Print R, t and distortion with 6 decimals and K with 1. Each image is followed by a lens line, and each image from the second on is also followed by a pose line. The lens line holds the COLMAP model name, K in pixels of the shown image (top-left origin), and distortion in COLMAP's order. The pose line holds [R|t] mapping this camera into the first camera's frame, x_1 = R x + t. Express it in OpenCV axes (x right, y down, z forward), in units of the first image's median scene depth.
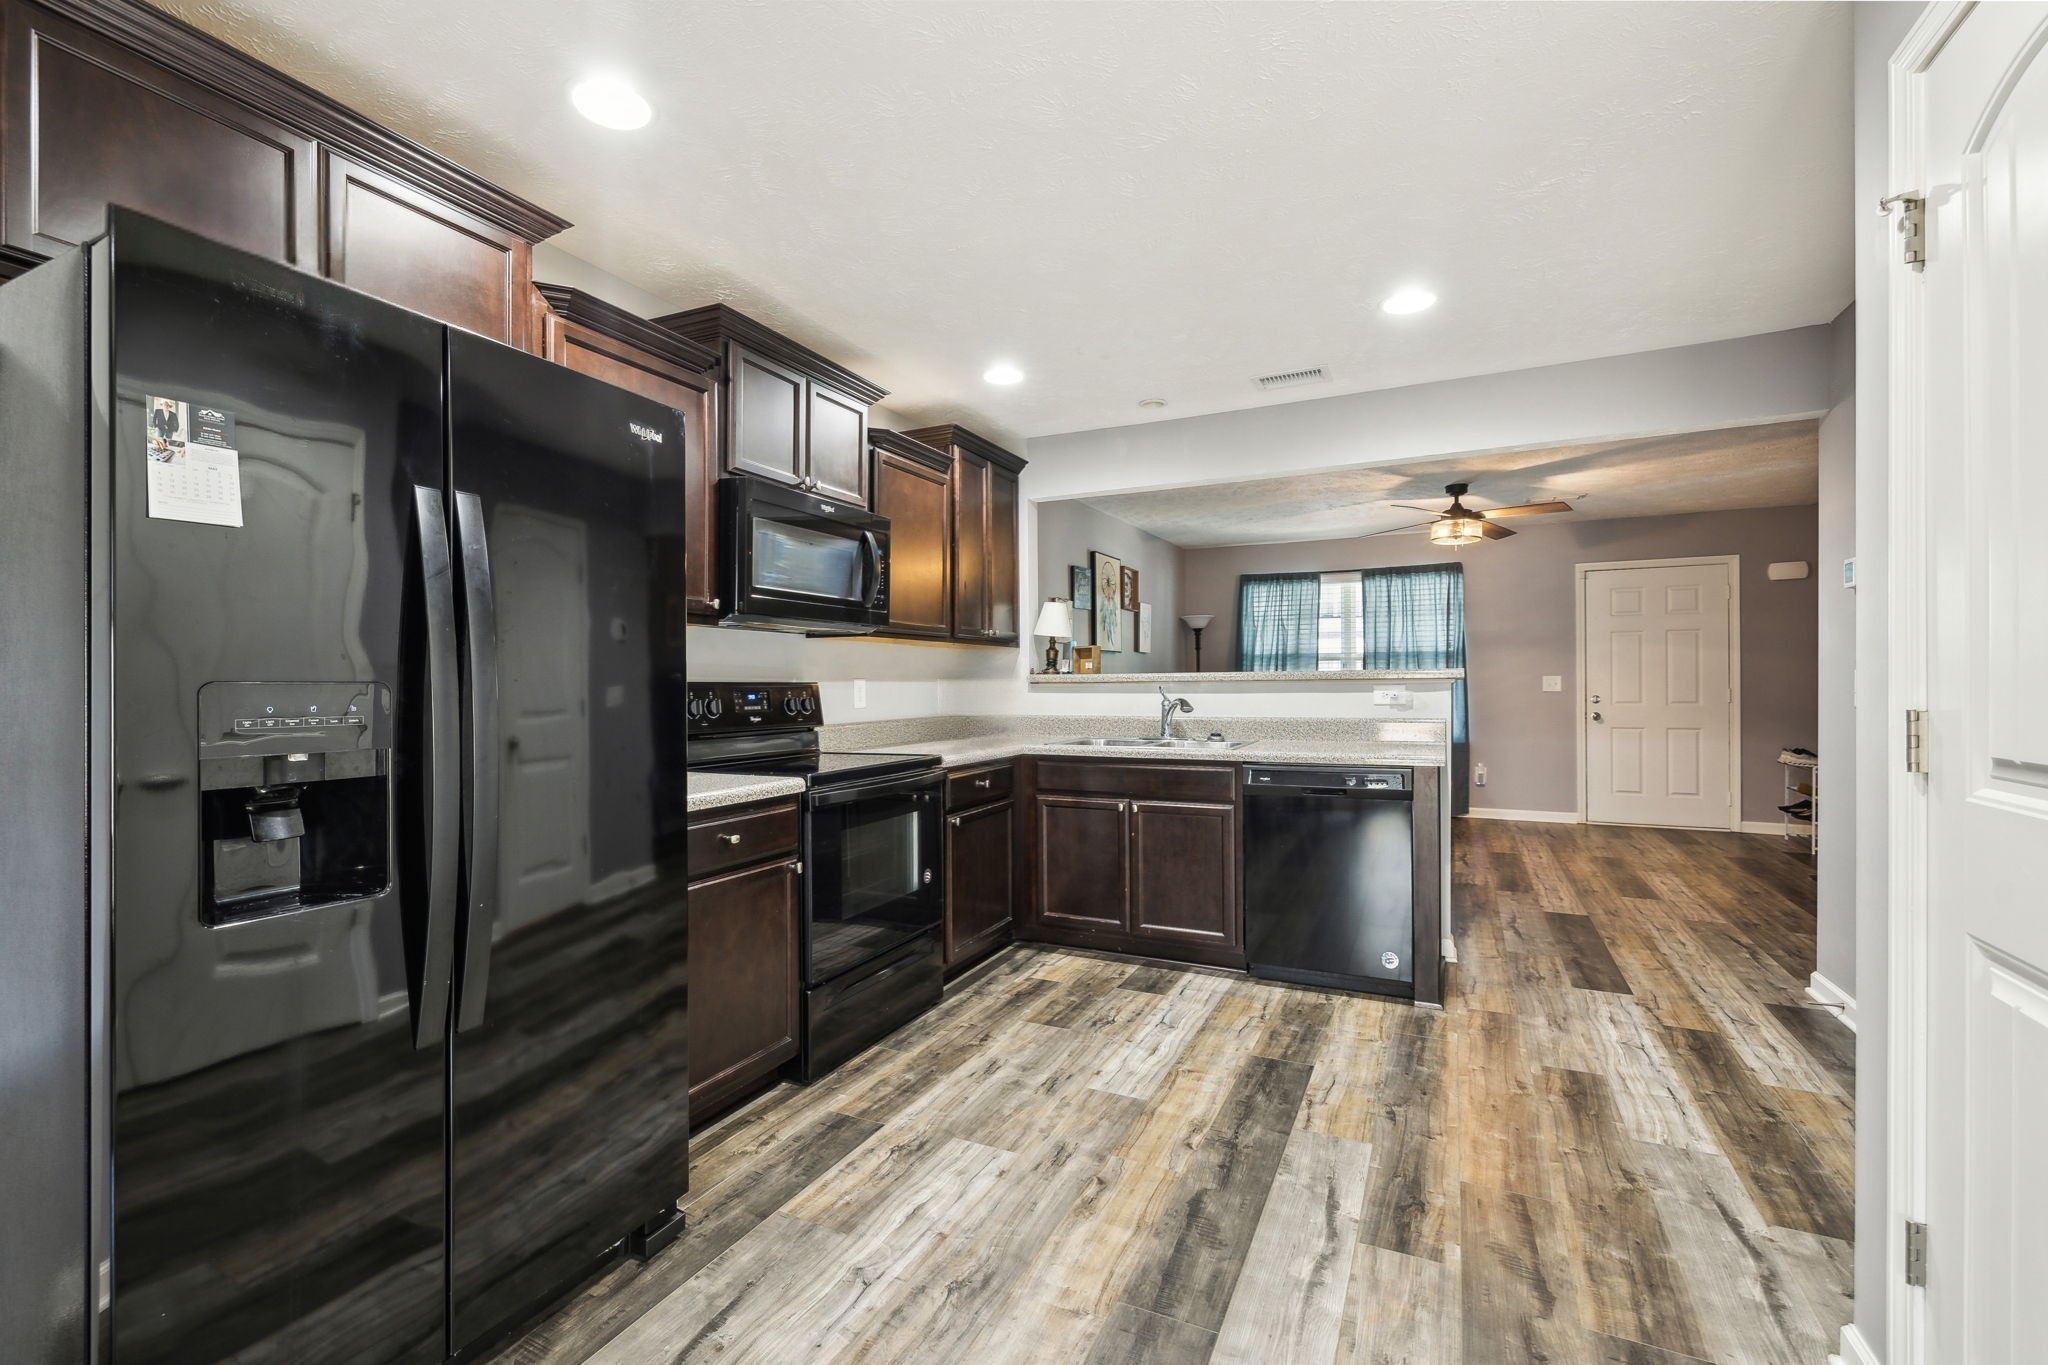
lens RADIAL K [[885.8, 0, 1019.1], [0, 885.8, 687.5], [0, 0, 1]] dist [0.007894, 0.000888]
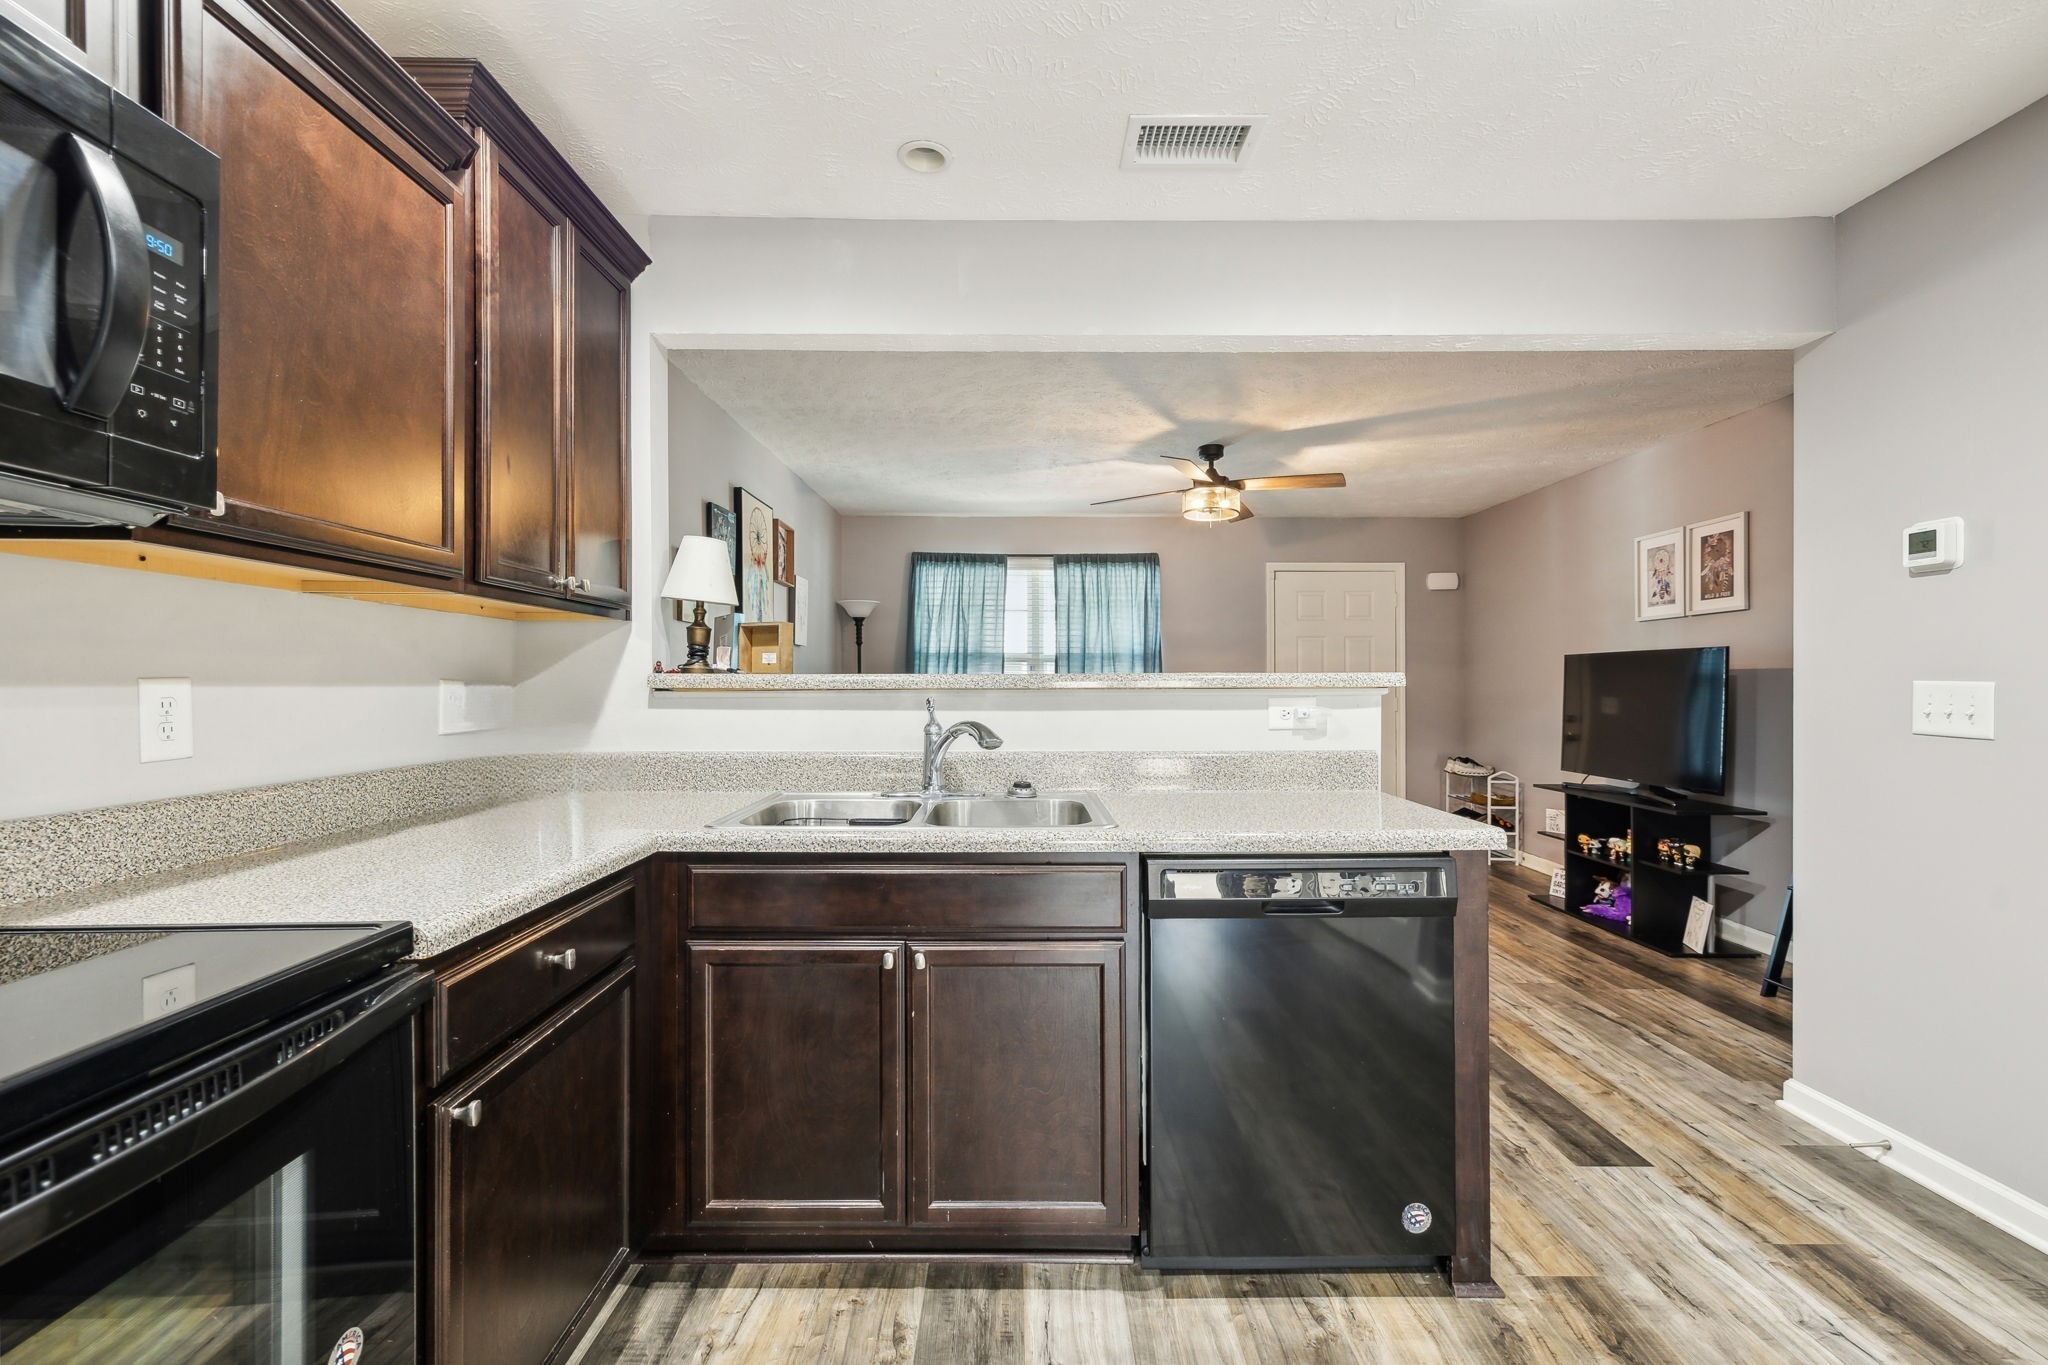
lens RADIAL K [[885.8, 0, 1010.1], [0, 885.8, 691.3], [0, 0, 1]] dist [0.007894, 0.000888]
pose [[0.902573, 0.004296, 0.430516, -0.028087], [-0.004764, 0.999989, 0.000009, -0.006207], [-0.430511, -0.002059, 0.902583, 0.542307]]
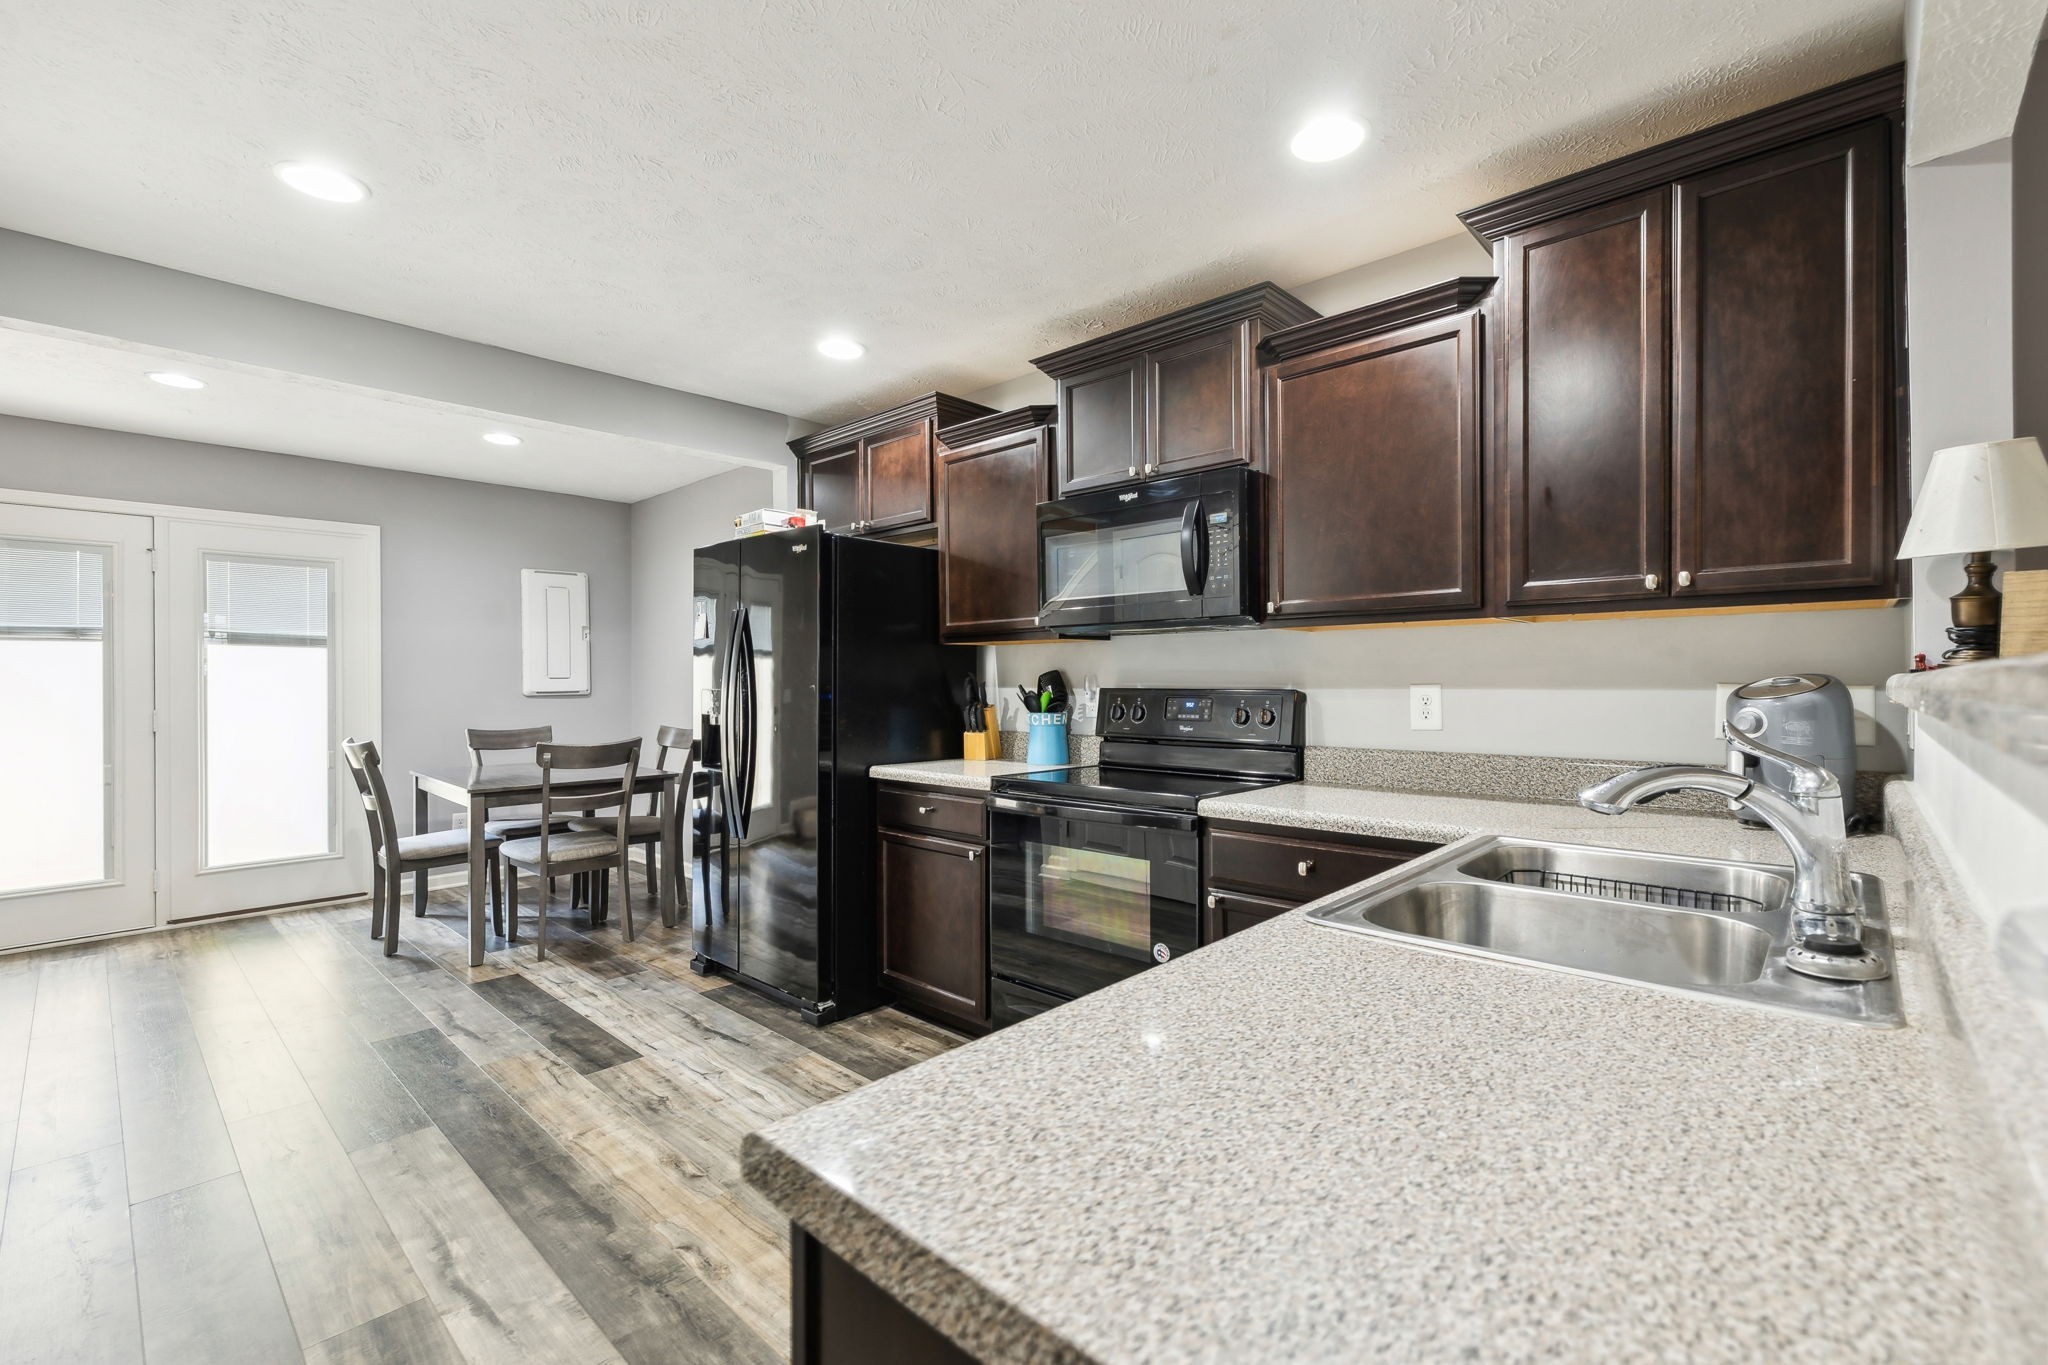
lens RADIAL K [[885.8, 0, 1012.4], [0, 885.8, 675.6], [0, 0, 1]] dist [0.007894, 0.000888]
pose [[-0.303011, 0.001254, -0.952986, 0.524462], [0.000005, 0.999999, 0.001315, -0.016842], [0.952987, 0.000394, -0.303011, 0.901470]]
